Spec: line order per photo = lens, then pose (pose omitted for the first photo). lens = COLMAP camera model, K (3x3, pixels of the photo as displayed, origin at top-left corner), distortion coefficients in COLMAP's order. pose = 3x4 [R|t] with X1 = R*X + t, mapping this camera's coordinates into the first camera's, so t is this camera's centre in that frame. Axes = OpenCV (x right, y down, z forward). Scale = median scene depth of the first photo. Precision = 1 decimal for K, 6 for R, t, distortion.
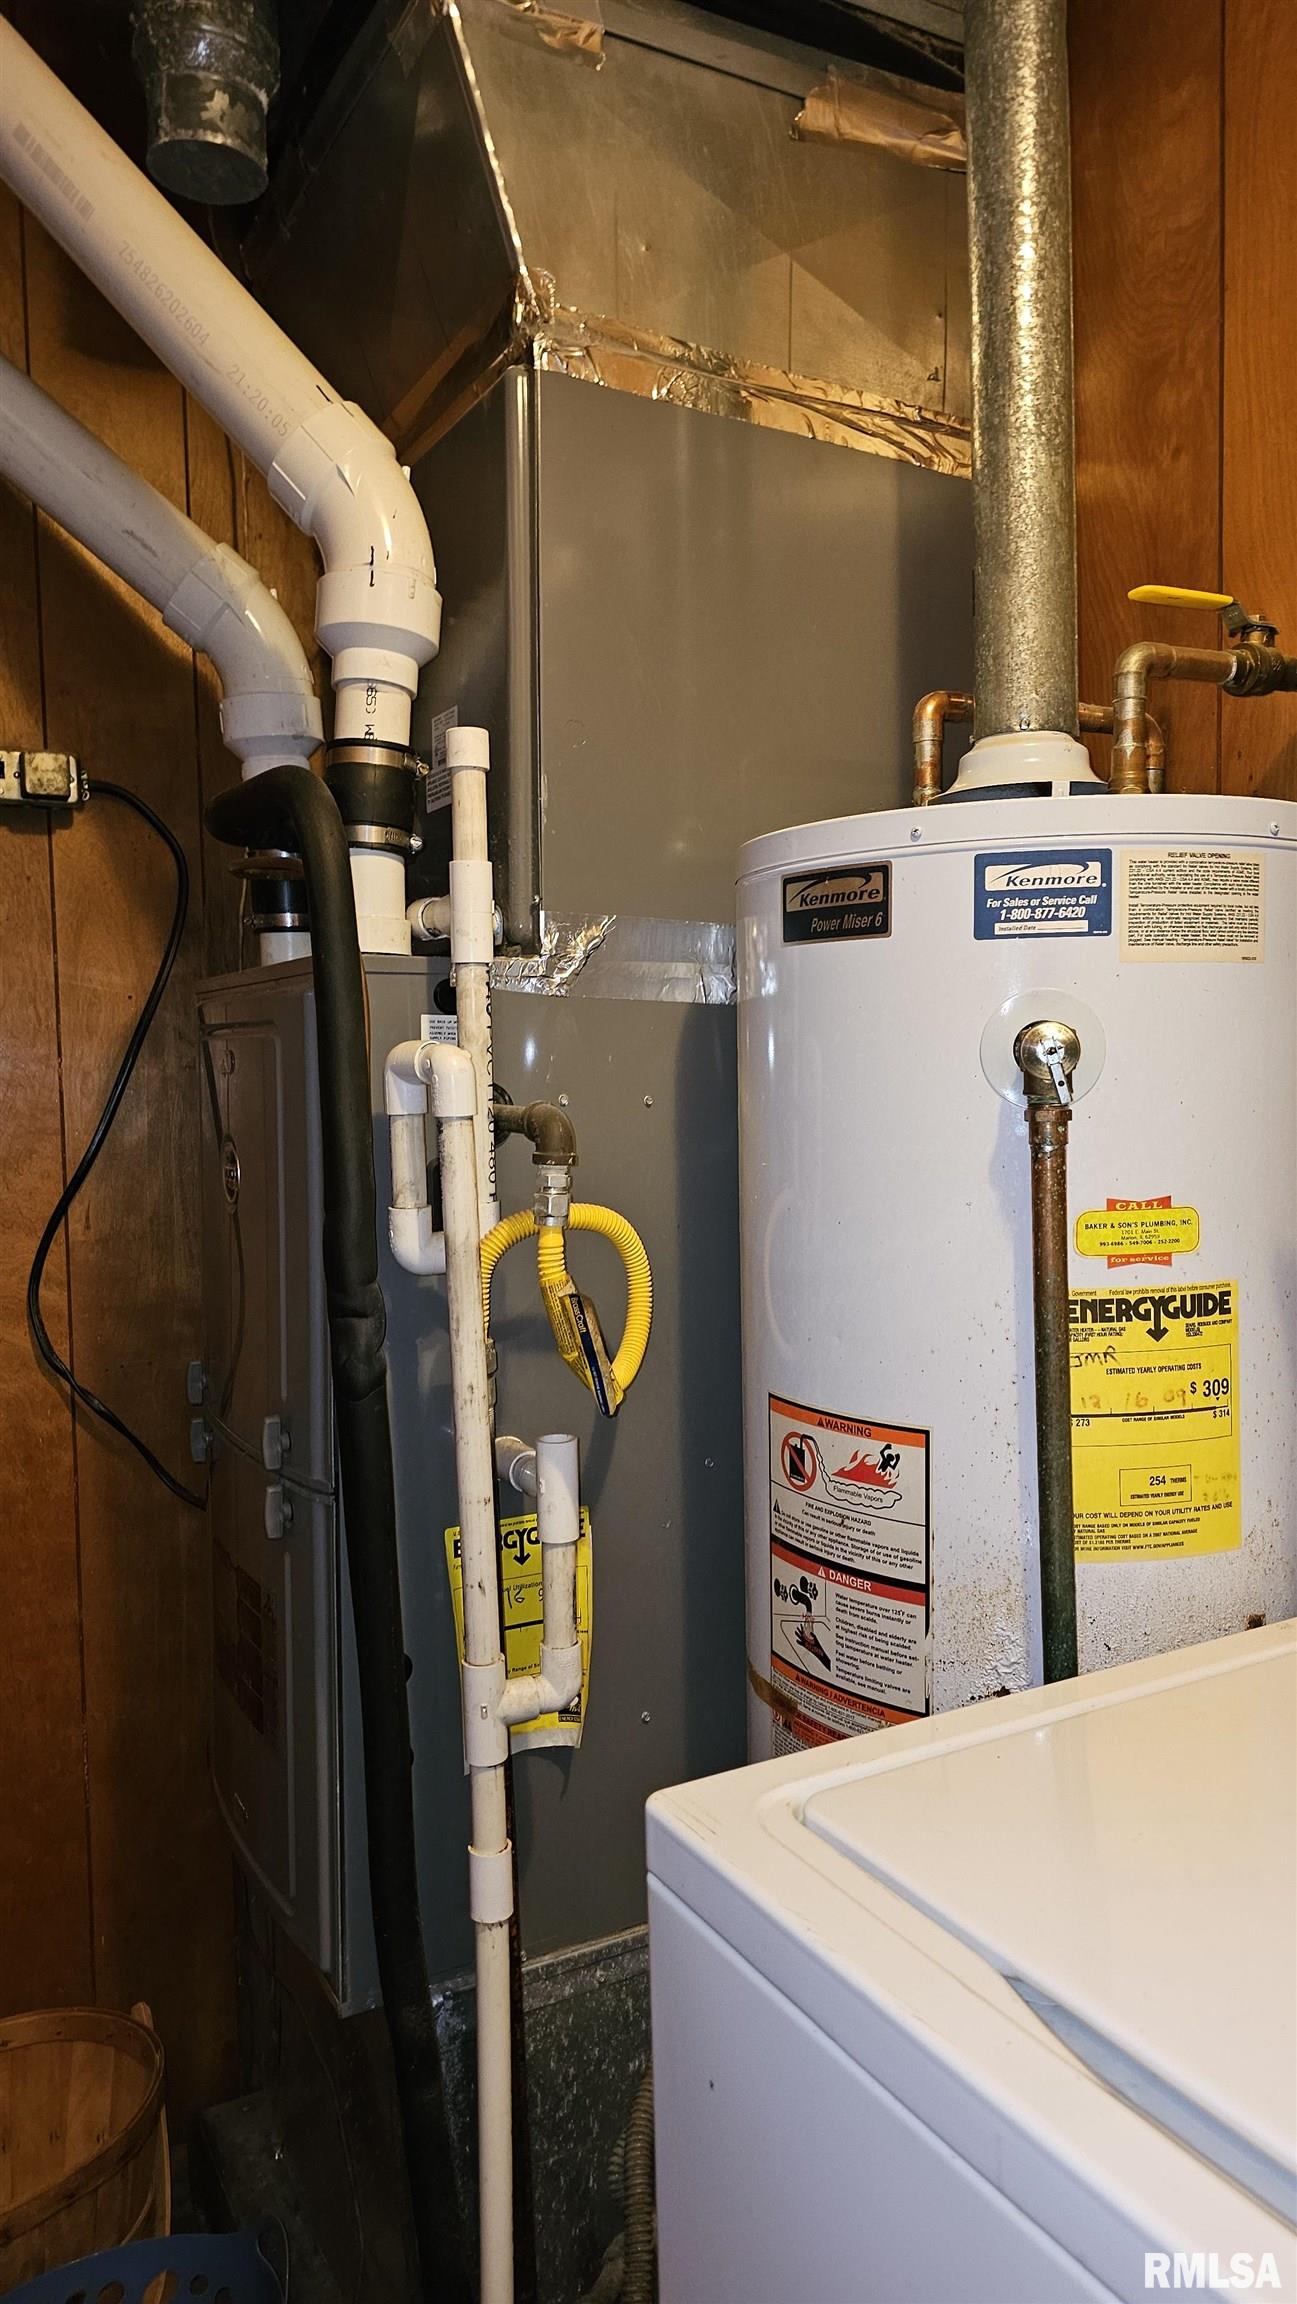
lens RADIAL K [[1564.1, 0, 645.7], [0, 1564.1, 1149.7], [0, 0, 1]] dist [0.043927, -0.005976]
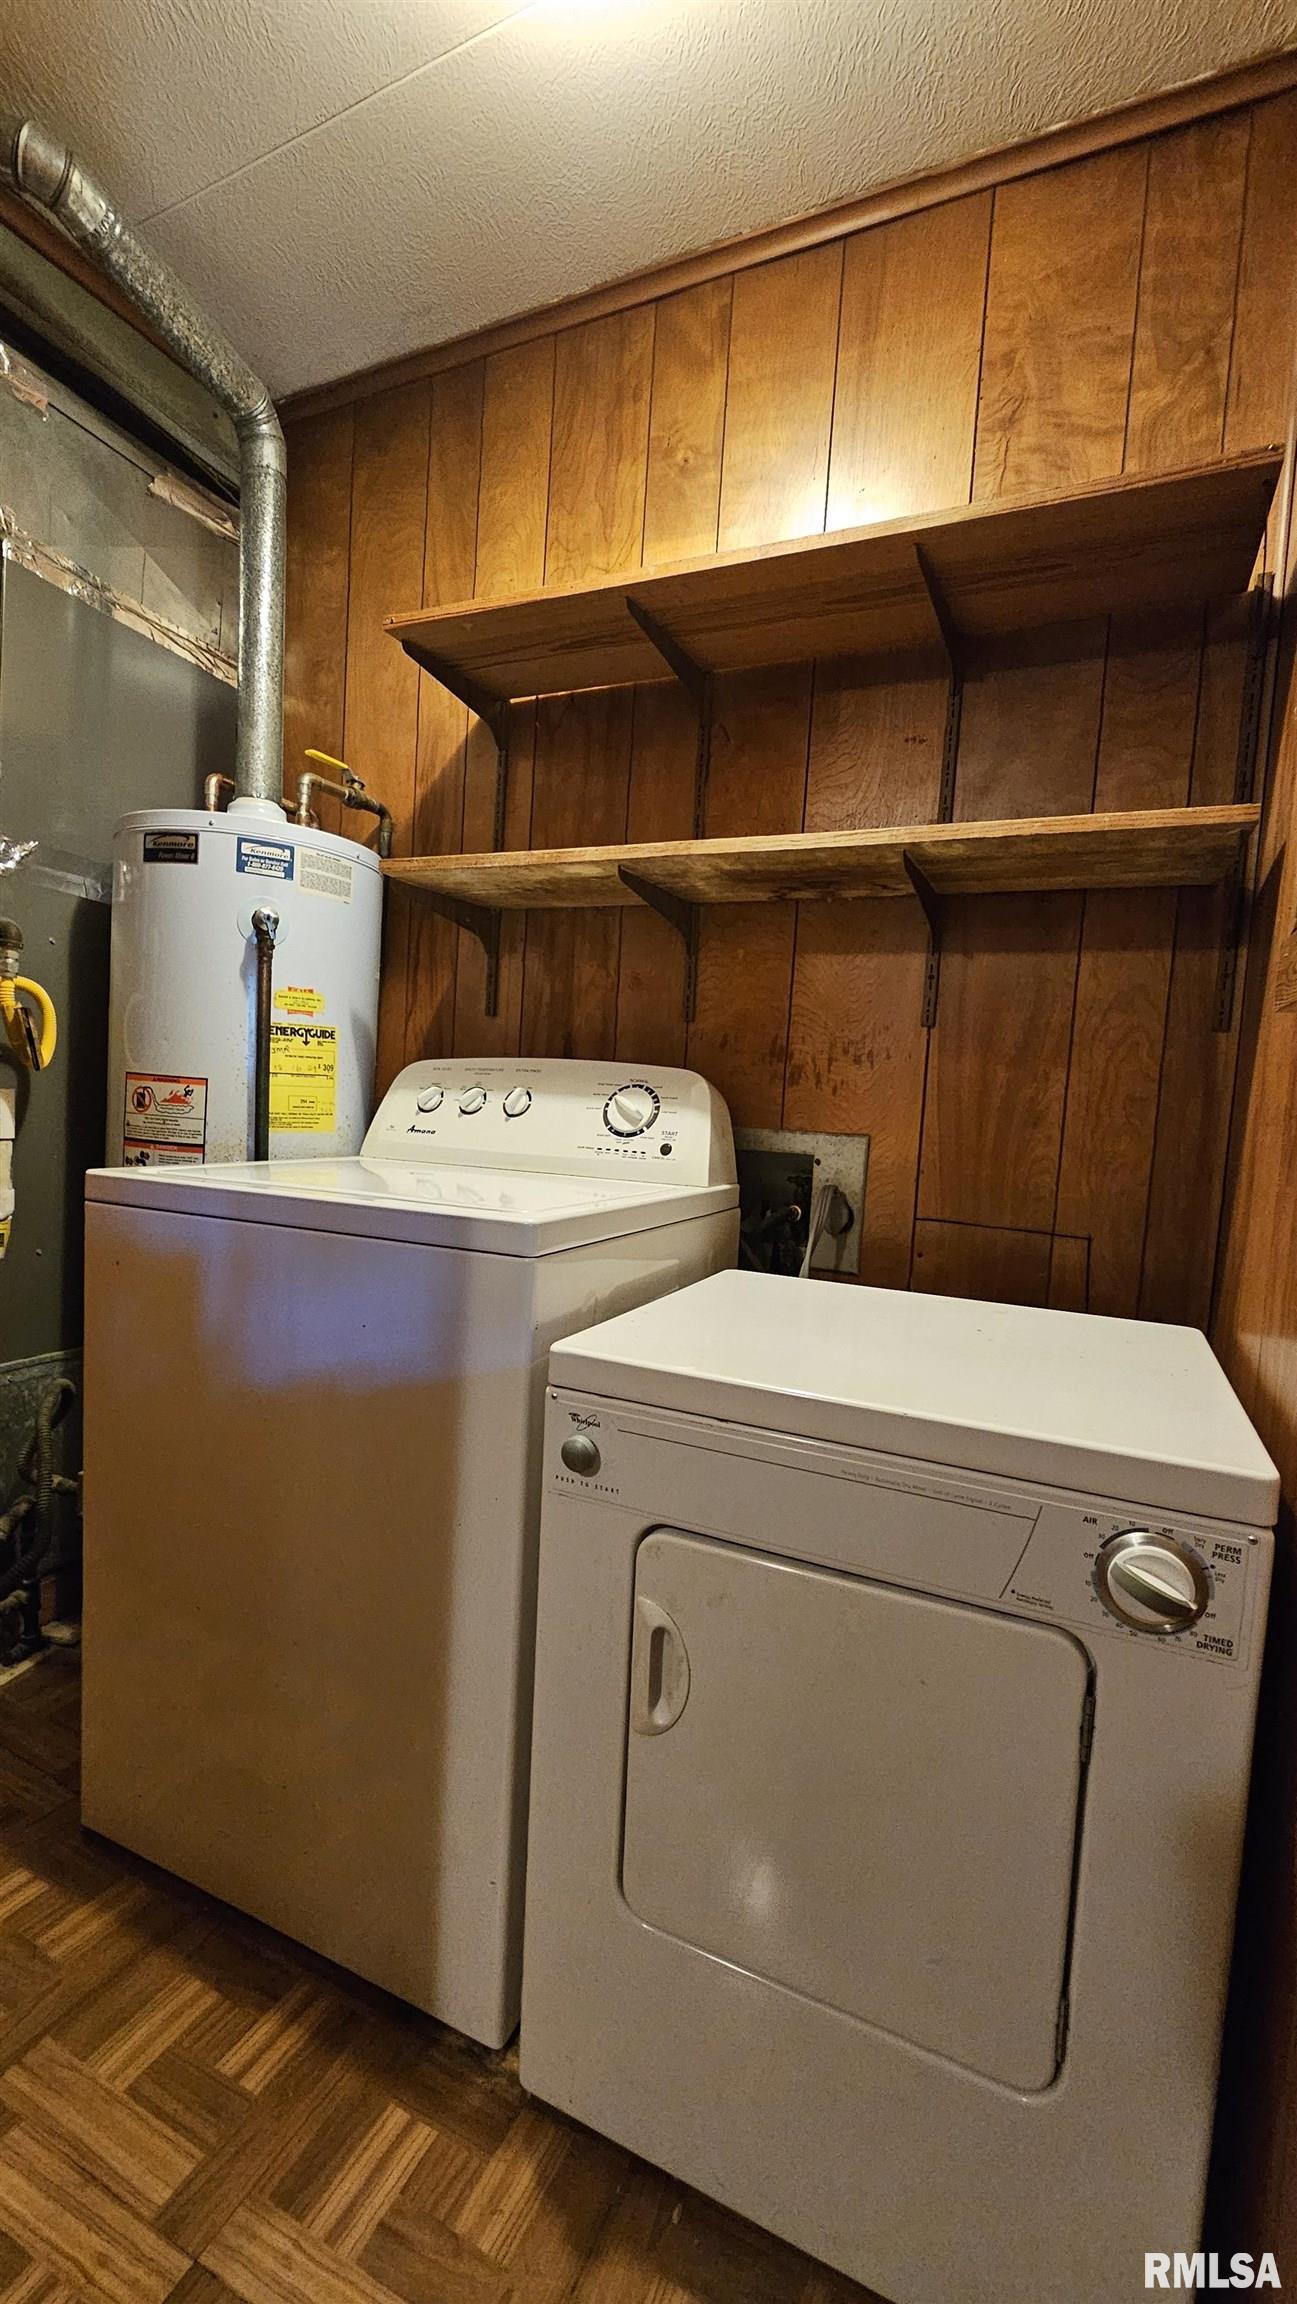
lens RADIAL K [[943.9, 0, 647.3], [0, 943.9, 1164.3], [0, 0, 1]] dist [-0.012367, 0.000197]
pose [[0.792341, 0.023993, 0.609607, -0.143193], [-0.039472, 0.999149, 0.011980, 0.244539], [-0.608801, -0.033555, 0.792613, -0.488267]]
